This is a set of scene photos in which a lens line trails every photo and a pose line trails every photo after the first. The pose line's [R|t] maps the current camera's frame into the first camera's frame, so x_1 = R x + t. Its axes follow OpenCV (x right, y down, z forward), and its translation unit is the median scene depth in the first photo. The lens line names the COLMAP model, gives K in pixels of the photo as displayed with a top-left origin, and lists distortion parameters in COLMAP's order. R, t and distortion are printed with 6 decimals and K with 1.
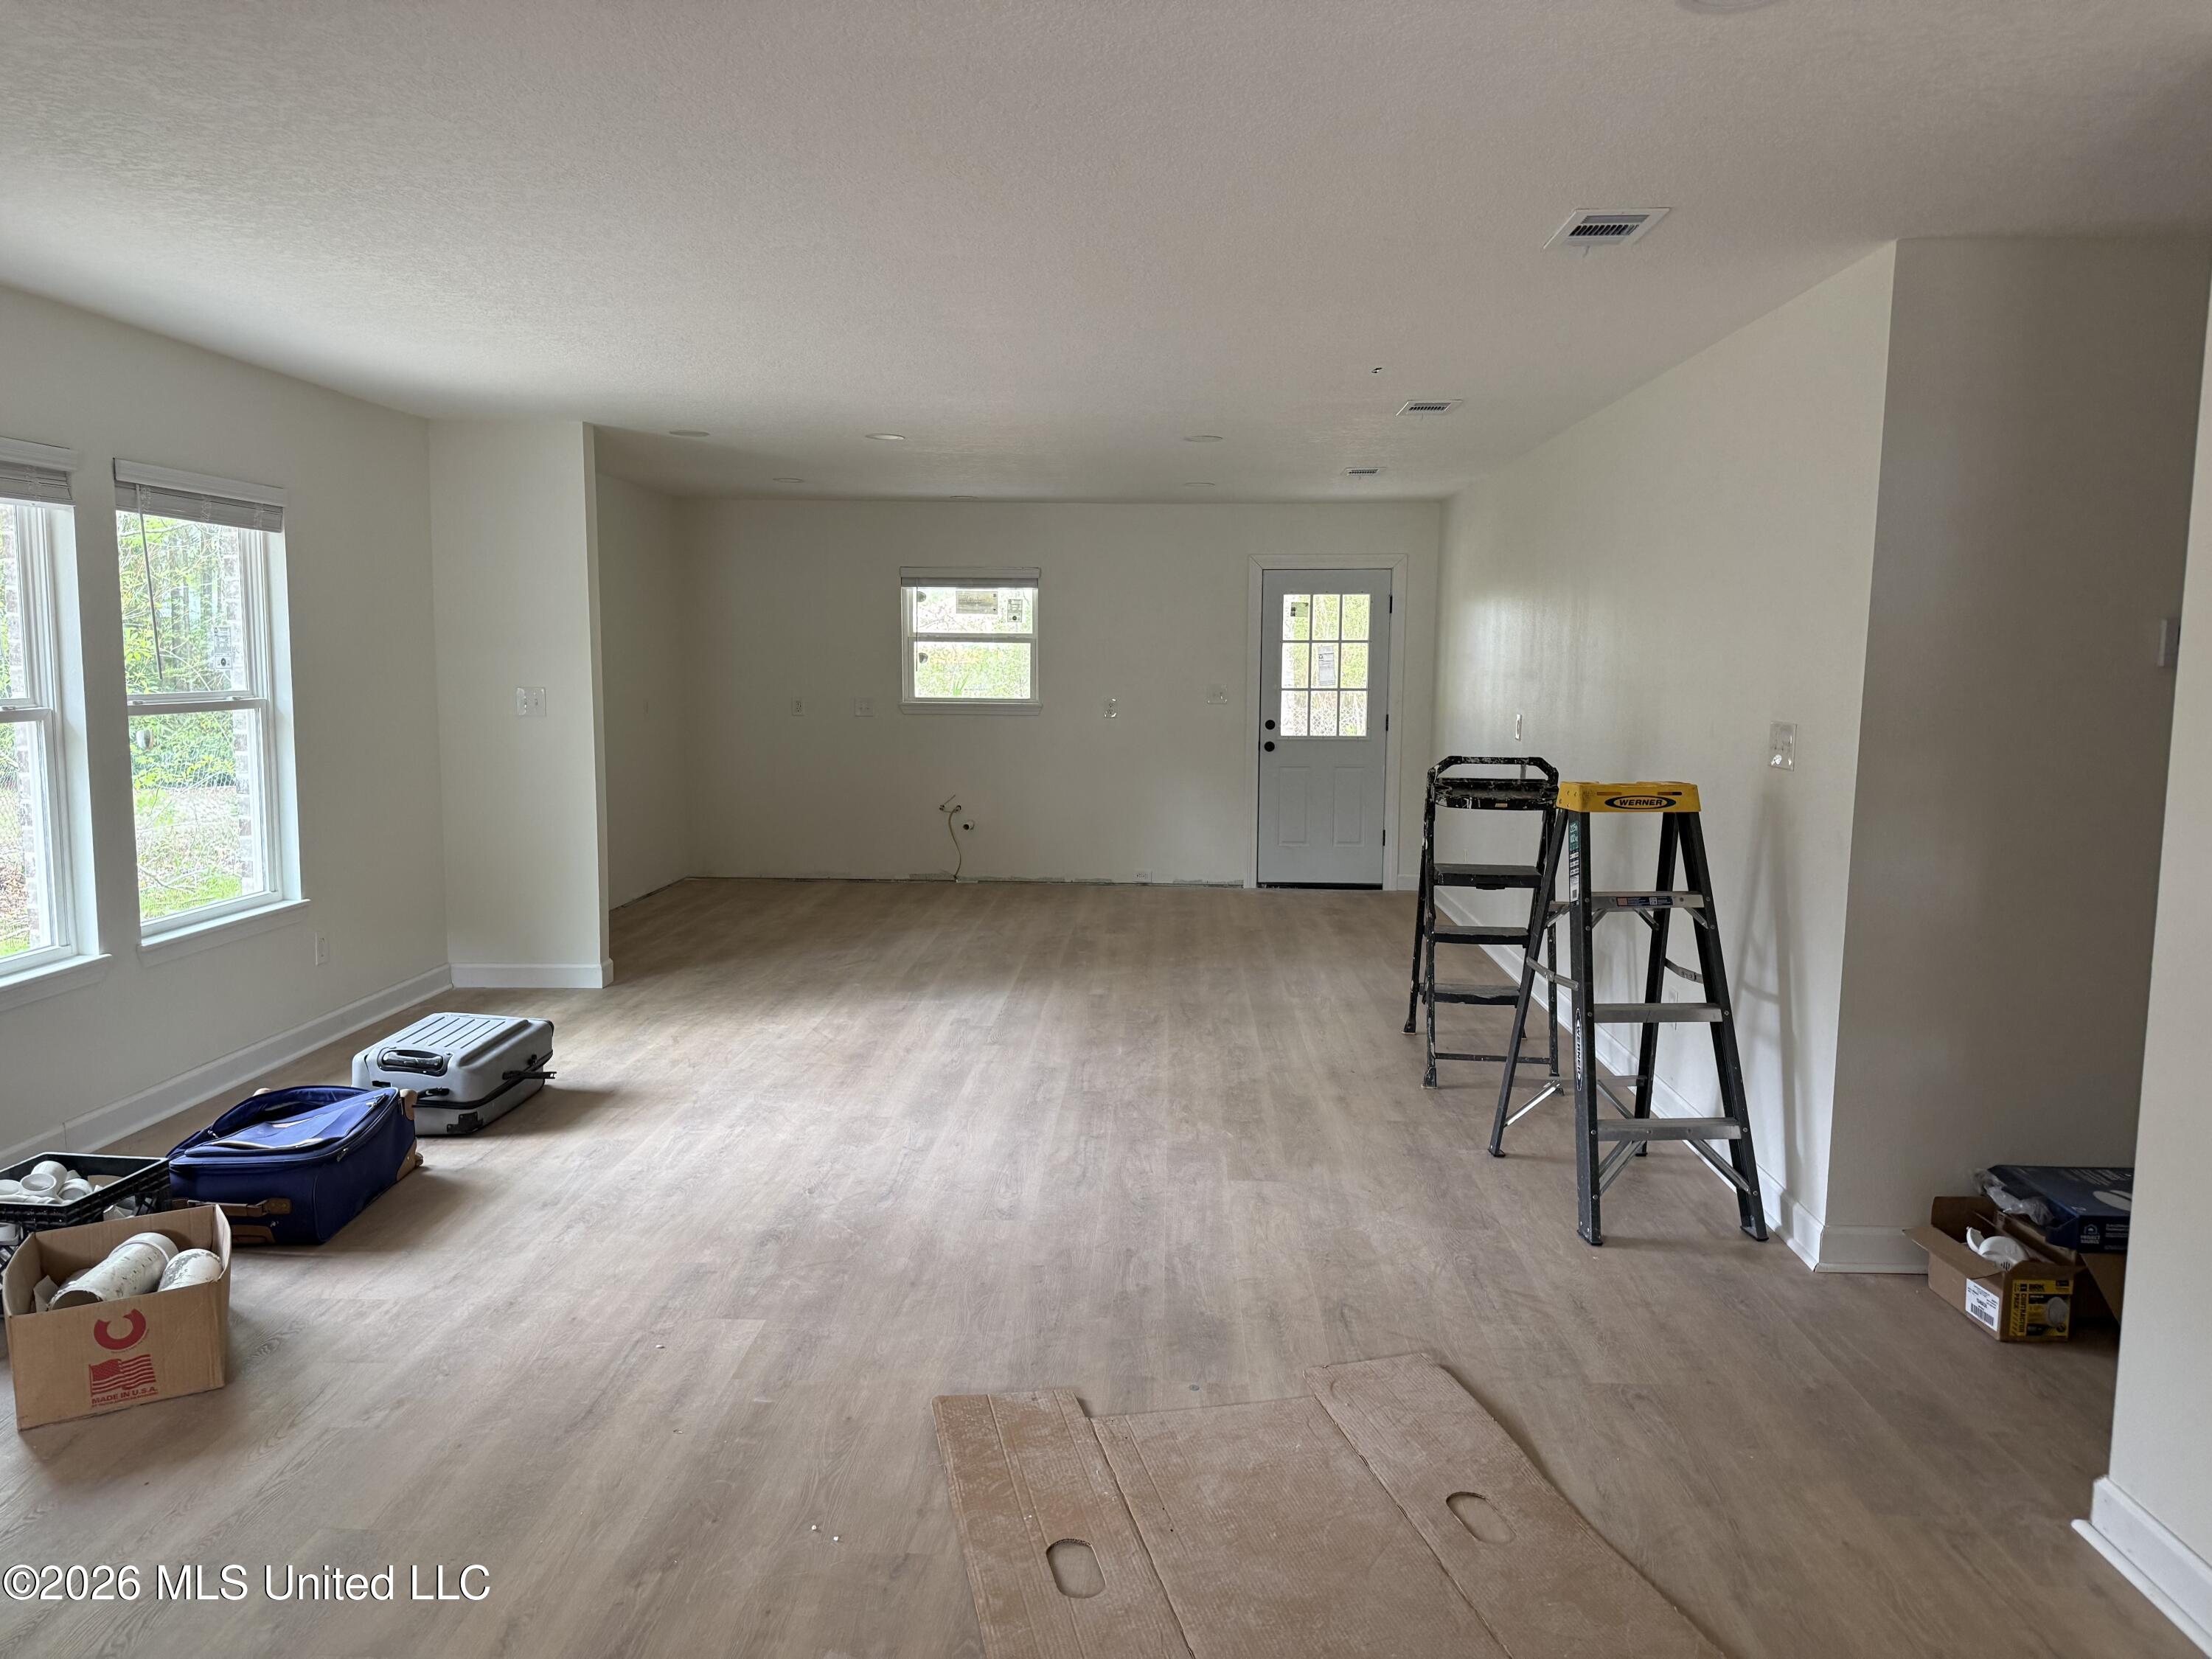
lens RADIAL K [[1551.3, 0, 1106.0], [0, 1551.3, 829.5], [0, 0, 1]] dist [0.109124, -0.000616]
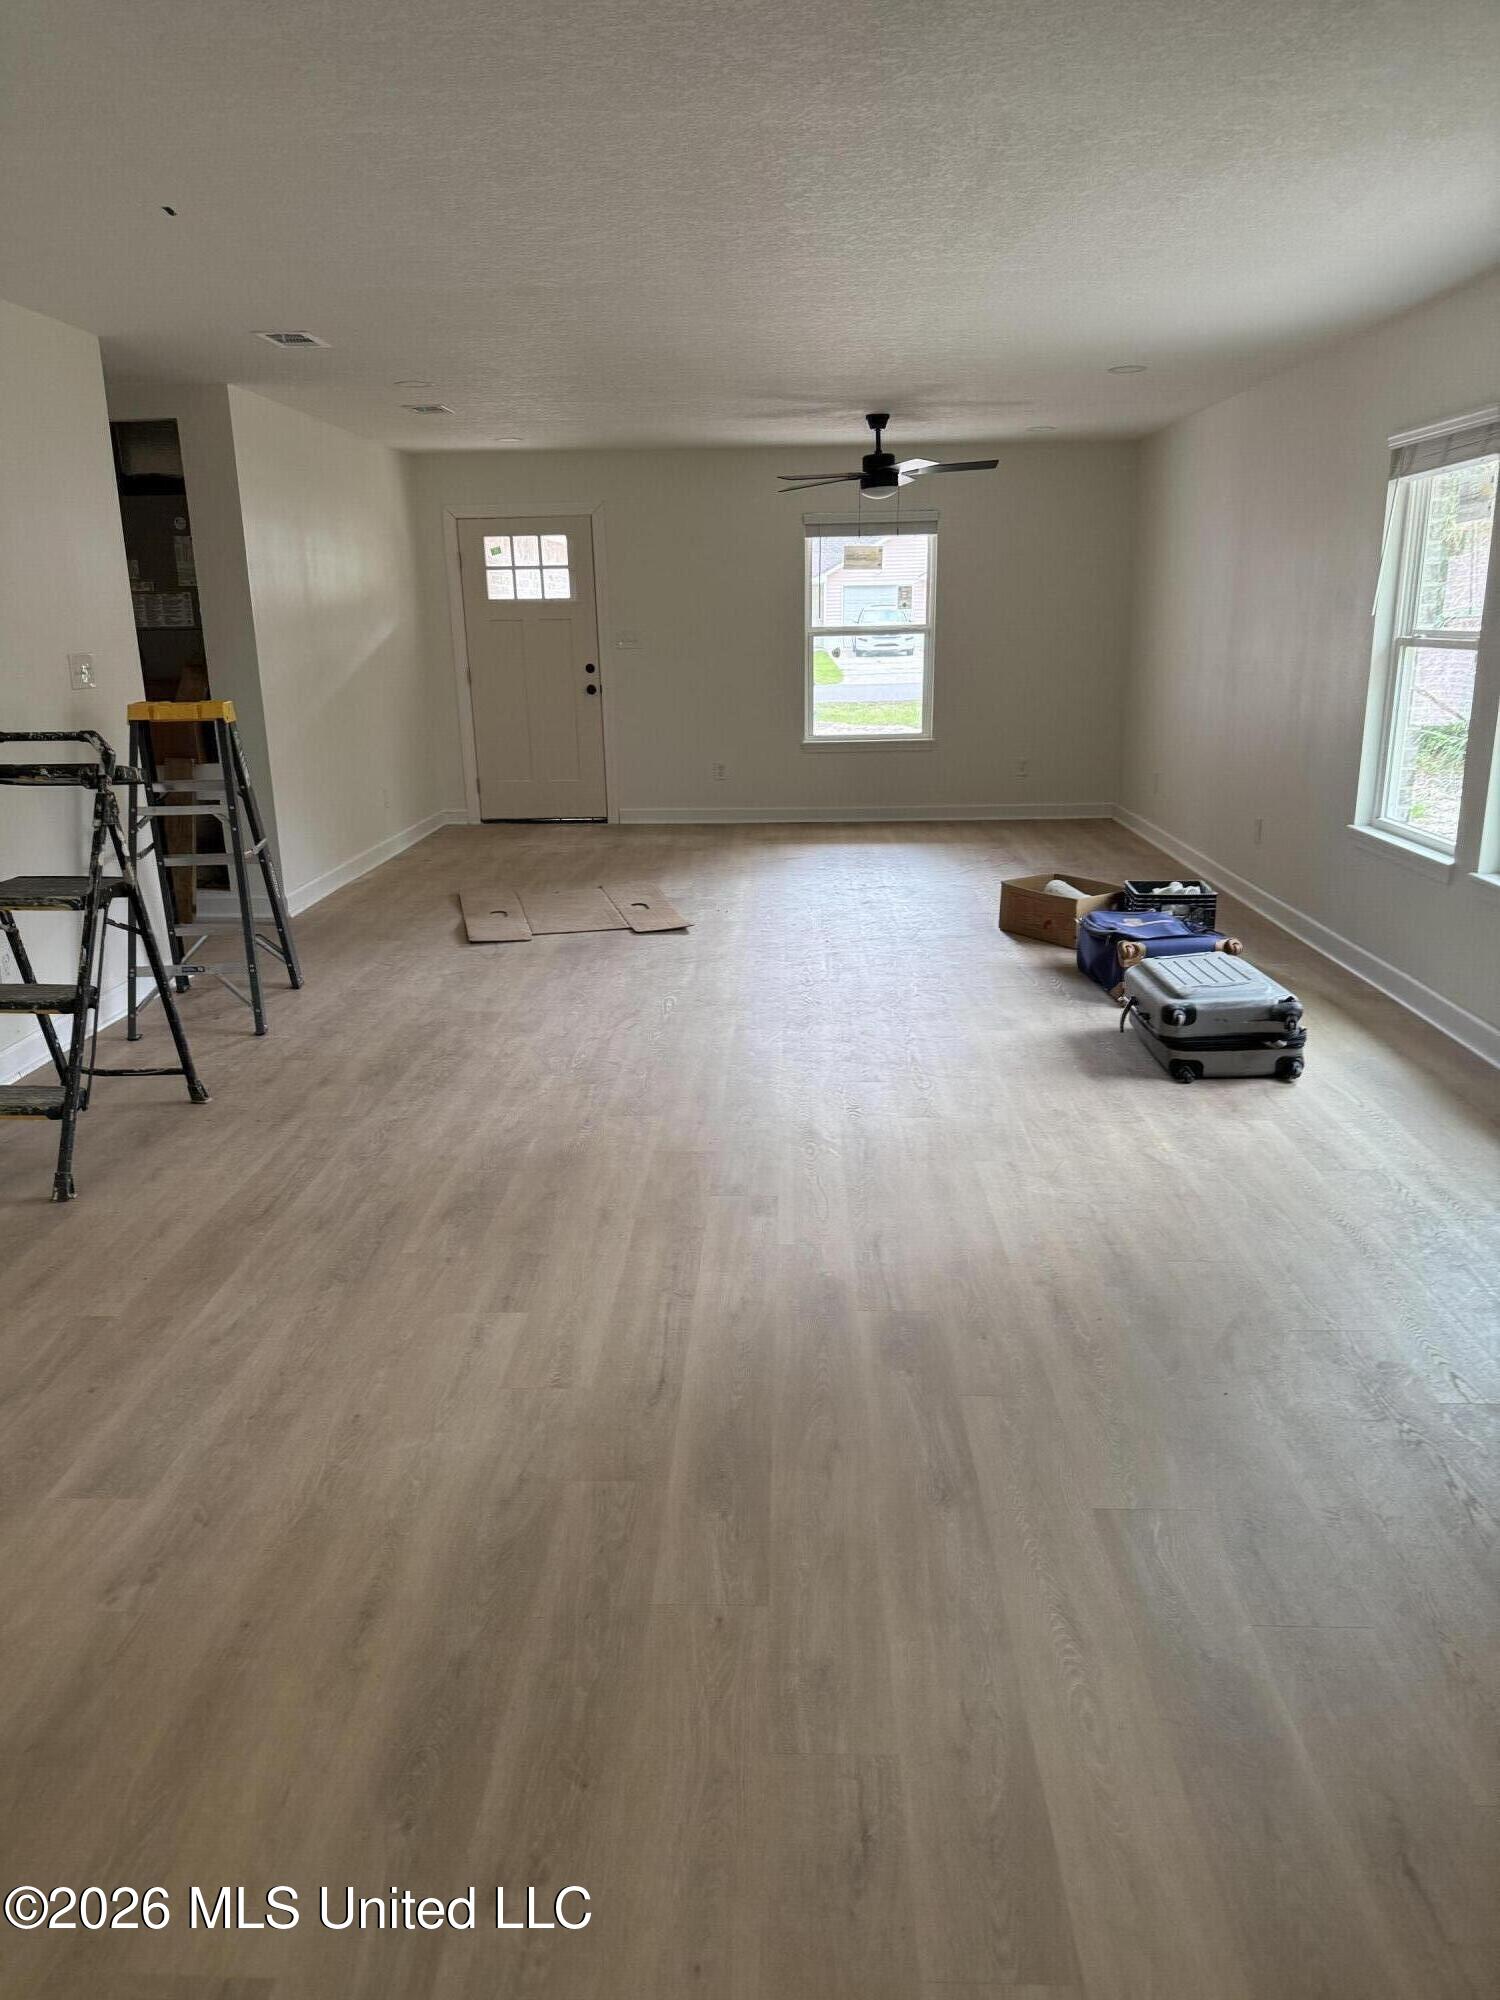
lens RADIAL K [[1402.6, 0, 750.0], [0, 1402.6, 1000.0], [0, 0, 1]] dist [0.109124, -0.000616]
pose [[-0.999917, 0.007658, -0.010366, -0.104015], [0.003242, 0.927937, 0.372723, -0.202816], [0.012473, 0.372658, -0.927885, 1.857671]]
